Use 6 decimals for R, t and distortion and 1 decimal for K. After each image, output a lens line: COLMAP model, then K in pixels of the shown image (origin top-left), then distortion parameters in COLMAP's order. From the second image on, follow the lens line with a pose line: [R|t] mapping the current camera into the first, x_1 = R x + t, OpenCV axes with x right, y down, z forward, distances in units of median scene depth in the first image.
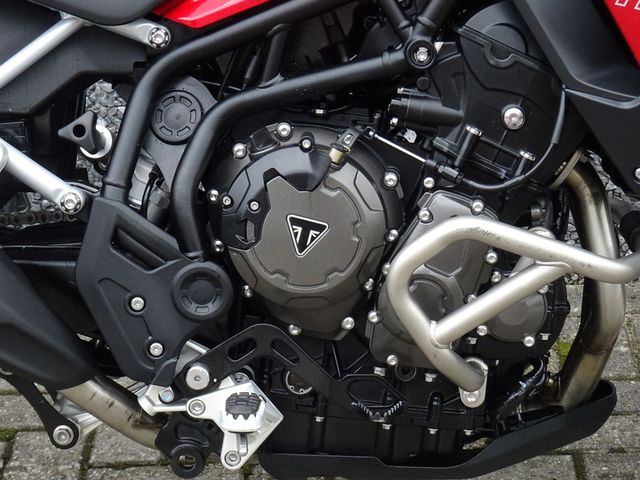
lens RADIAL K [[2463.8, 0, 321.4], [0, 2463.8, 240.0], [0, 0, 1]] dist [0.084951, 0.000000]
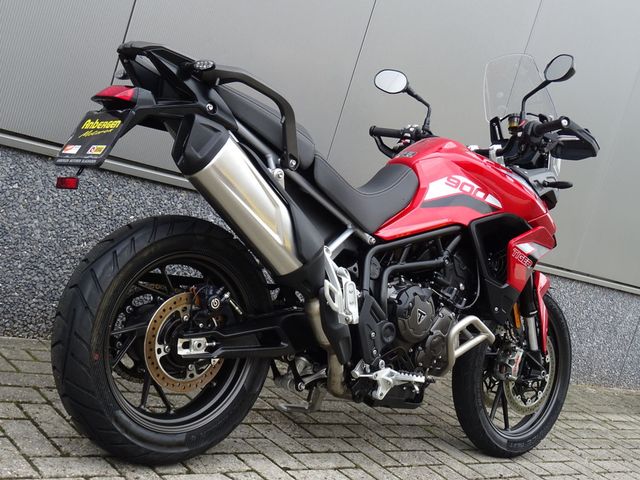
lens RADIAL K [[928.3, 0, 319.7], [0, 928.3, 241.0], [0, 0, 1]] dist [-0.005364, 0.000000]
pose [[0.694222, 0.175996, 0.697912, -0.847581], [-0.057210, 0.980069, -0.190242, 0.122464], [-0.717483, 0.092143, 0.690454, 0.317605]]
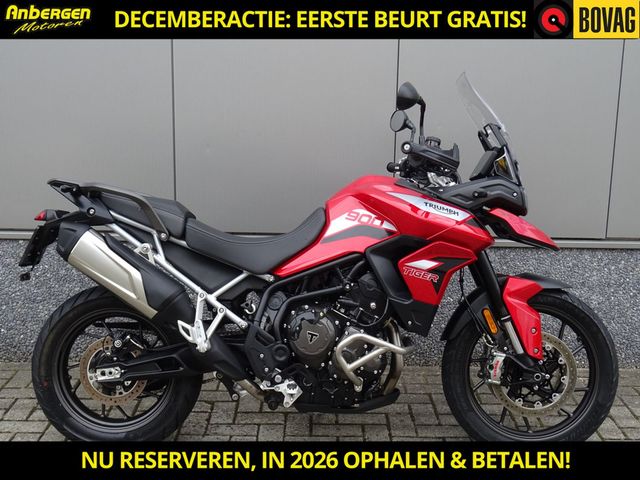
lens RADIAL K [[865.1, 0, 319.9], [0, 865.1, 239.7], [0, 0, 1]] dist [-0.037795, 0.000000]
pose [[0.998805, 0.042488, 0.024154, -0.029674], [-0.038413, 0.988013, -0.149518, 0.042410], [-0.030218, 0.148412, 0.988464, -0.211328]]
